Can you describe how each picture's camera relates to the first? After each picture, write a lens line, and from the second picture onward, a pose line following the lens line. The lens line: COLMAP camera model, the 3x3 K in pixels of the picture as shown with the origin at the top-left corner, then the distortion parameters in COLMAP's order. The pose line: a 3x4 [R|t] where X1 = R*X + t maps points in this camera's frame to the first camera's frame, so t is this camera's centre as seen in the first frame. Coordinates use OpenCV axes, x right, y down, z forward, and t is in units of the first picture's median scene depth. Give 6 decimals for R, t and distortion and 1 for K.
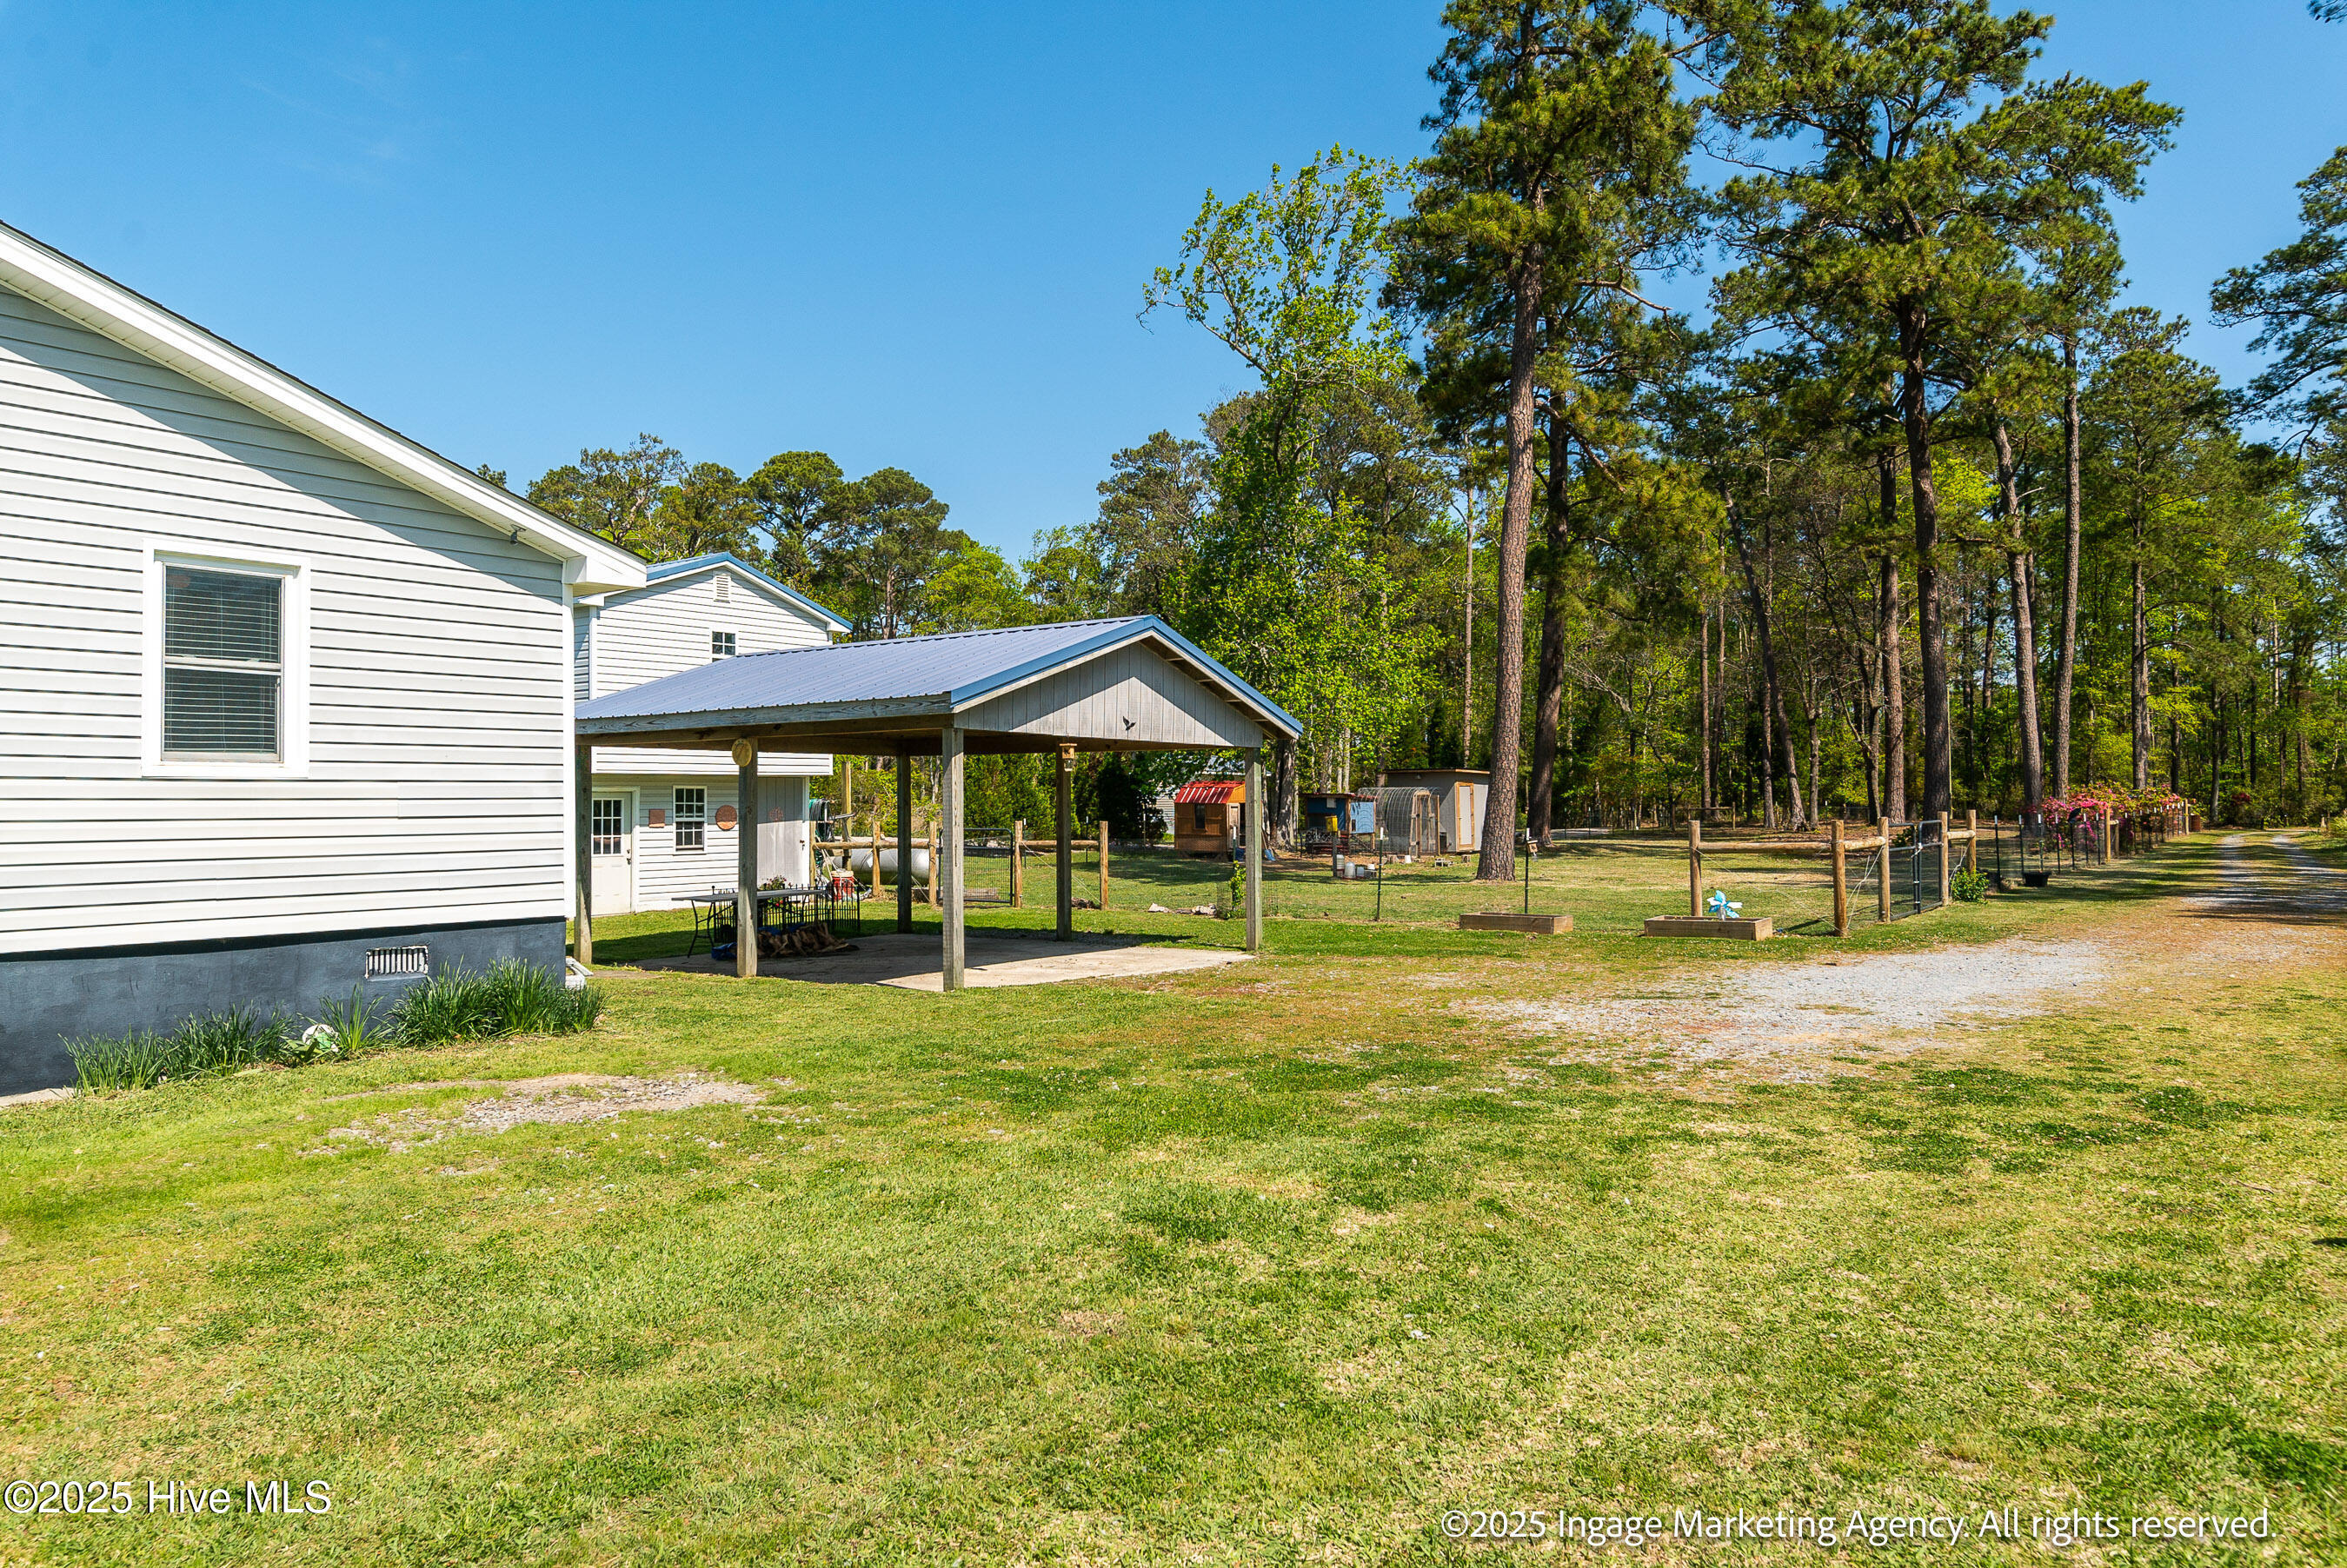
lens RADIAL K [[1544.1, 0, 1167.8], [0, 1544.1, 783.0], [0, 0, 1]] dist [-0.004100, -0.000052]
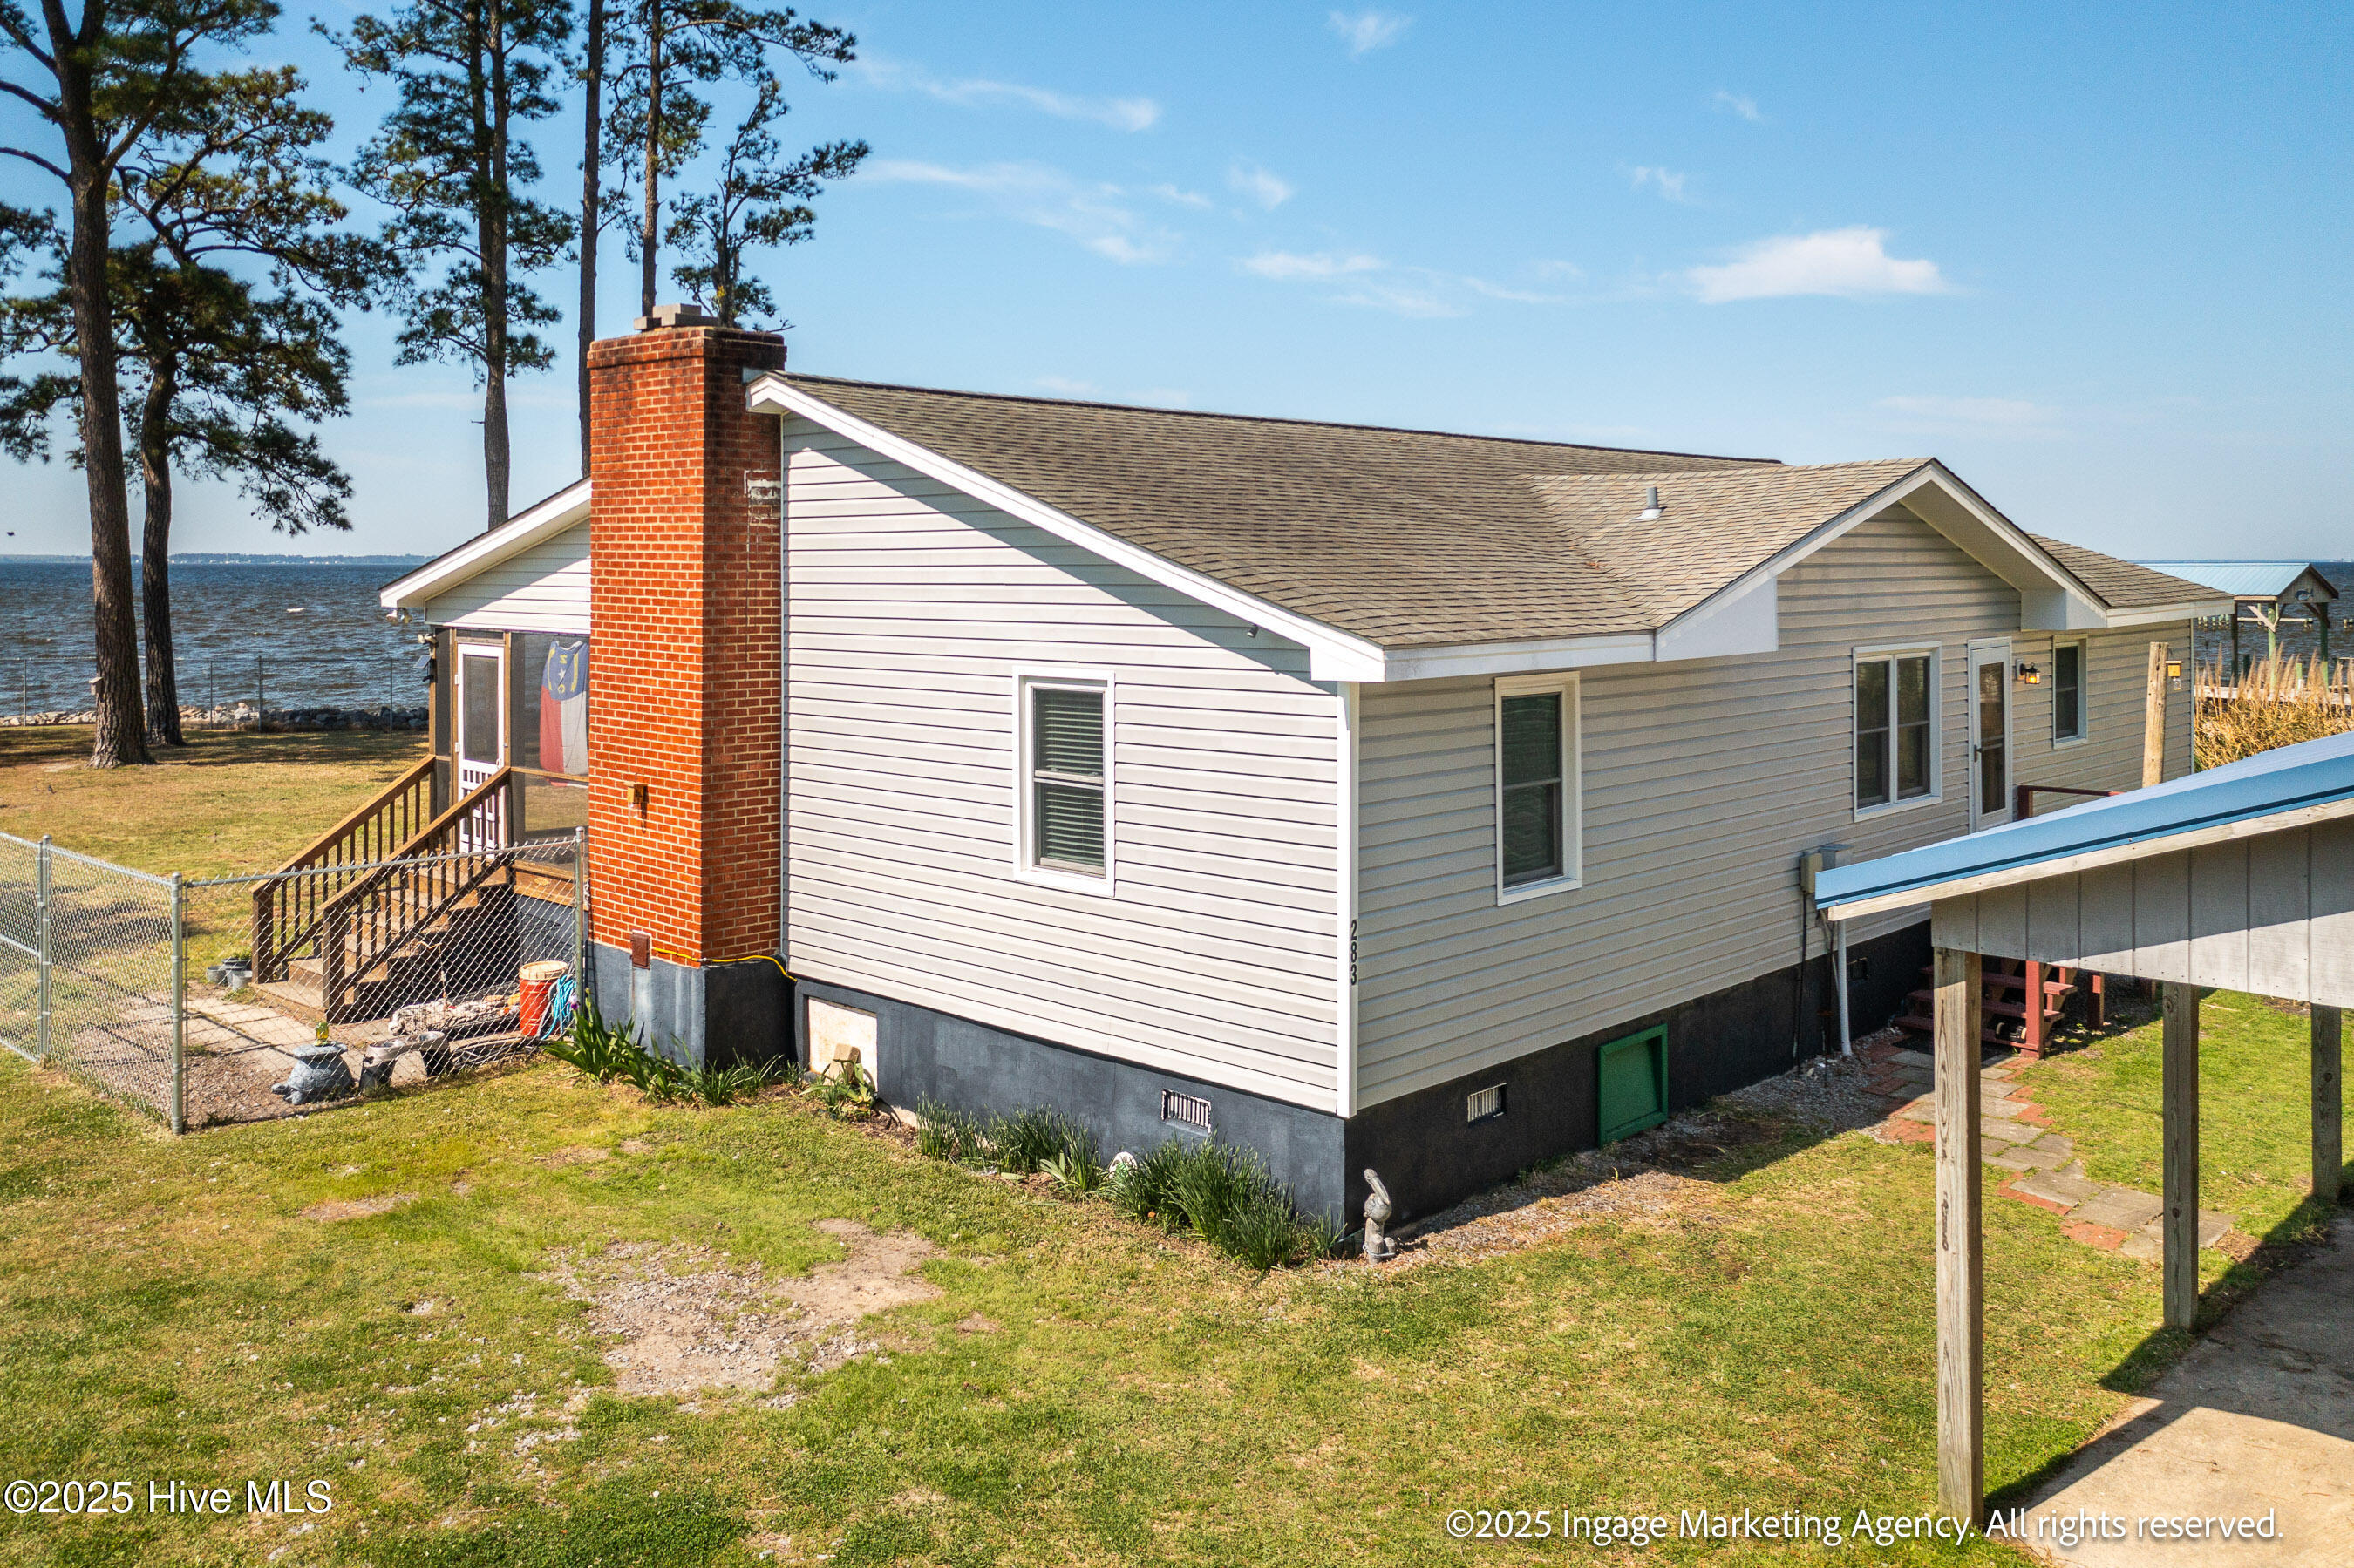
lens RADIAL K [[1874.9, 0, 1166.5], [0, 1874.9, 583.8], [0, 0, 1]] dist [0.004004, 0.022032]
pose [[-0.129728, 0.017386, -0.991397, 0.376802], [0.019652, 0.999695, 0.014960, -0.134752], [0.991355, -0.017542, -0.130030, 0.733316]]
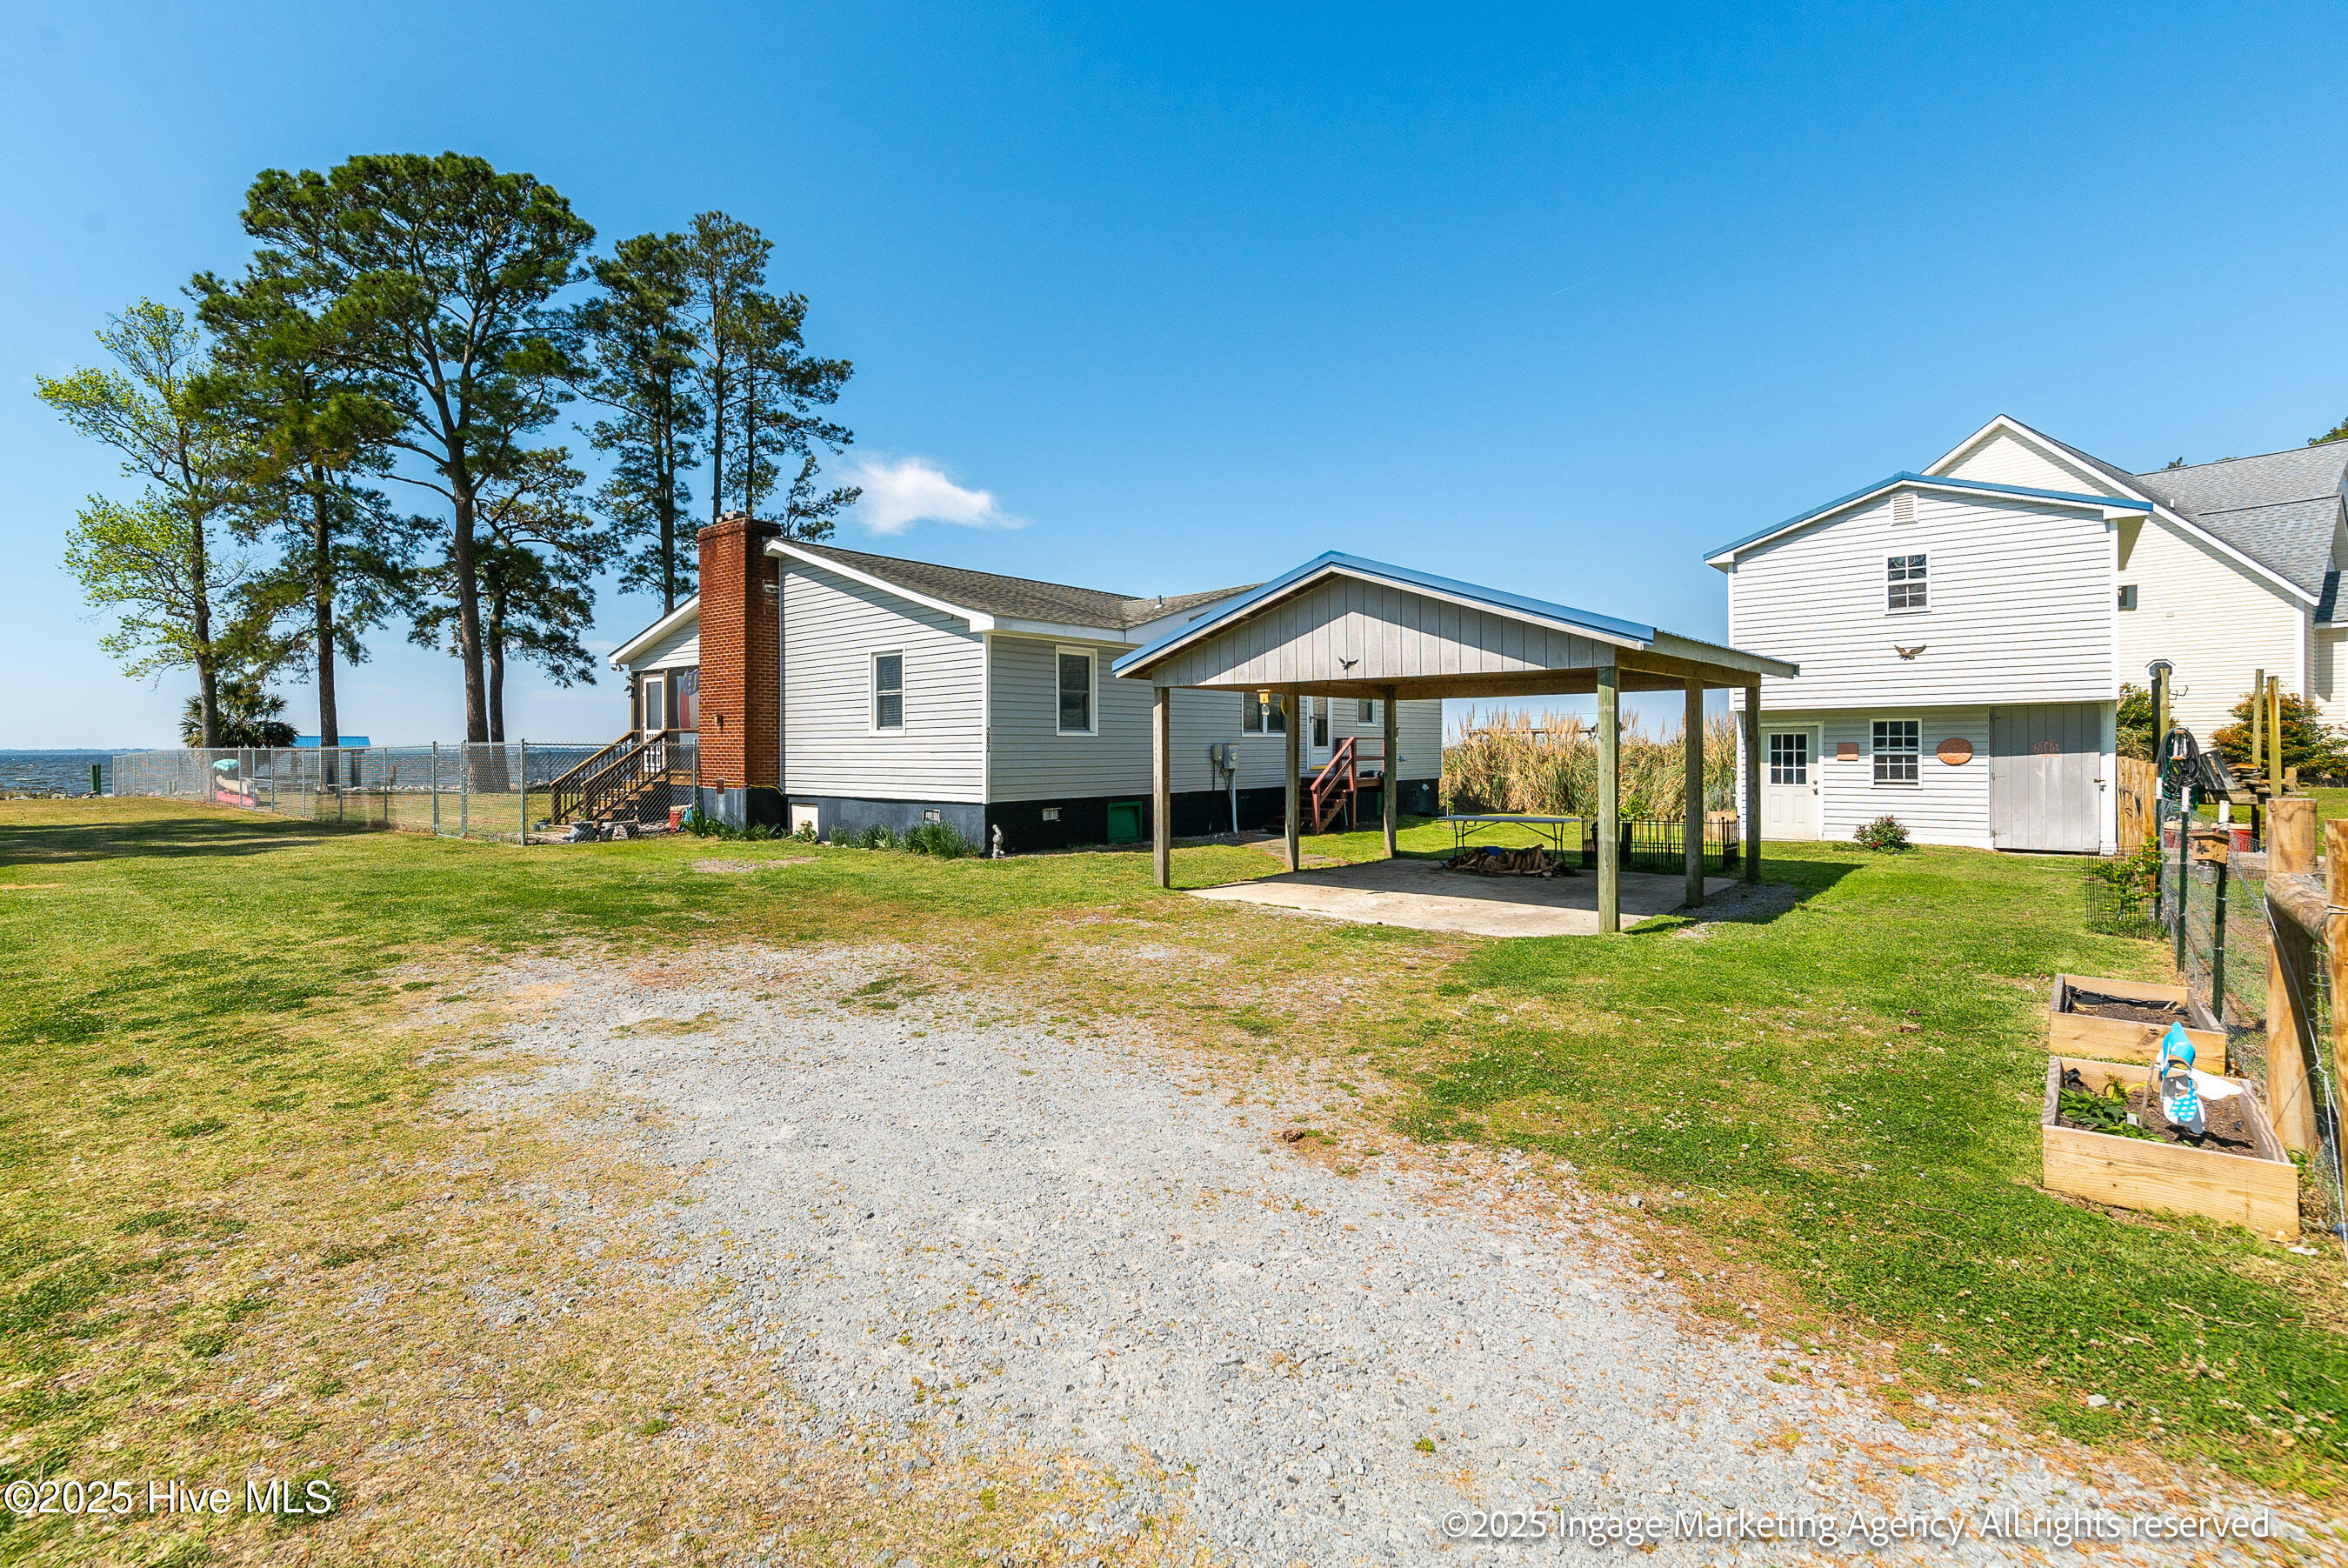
lens RADIAL K [[1050.6, 0, 1077.7], [0, 1050.6, 770.2], [0, 0, 1]] dist [-0.002443, -0.001769]
pose [[-0.109481, 0.027185, -0.993617, 0.652559], [0.023469, 0.999418, 0.024758, 0.009773], [0.993712, -0.020609, -0.110055, 0.893705]]
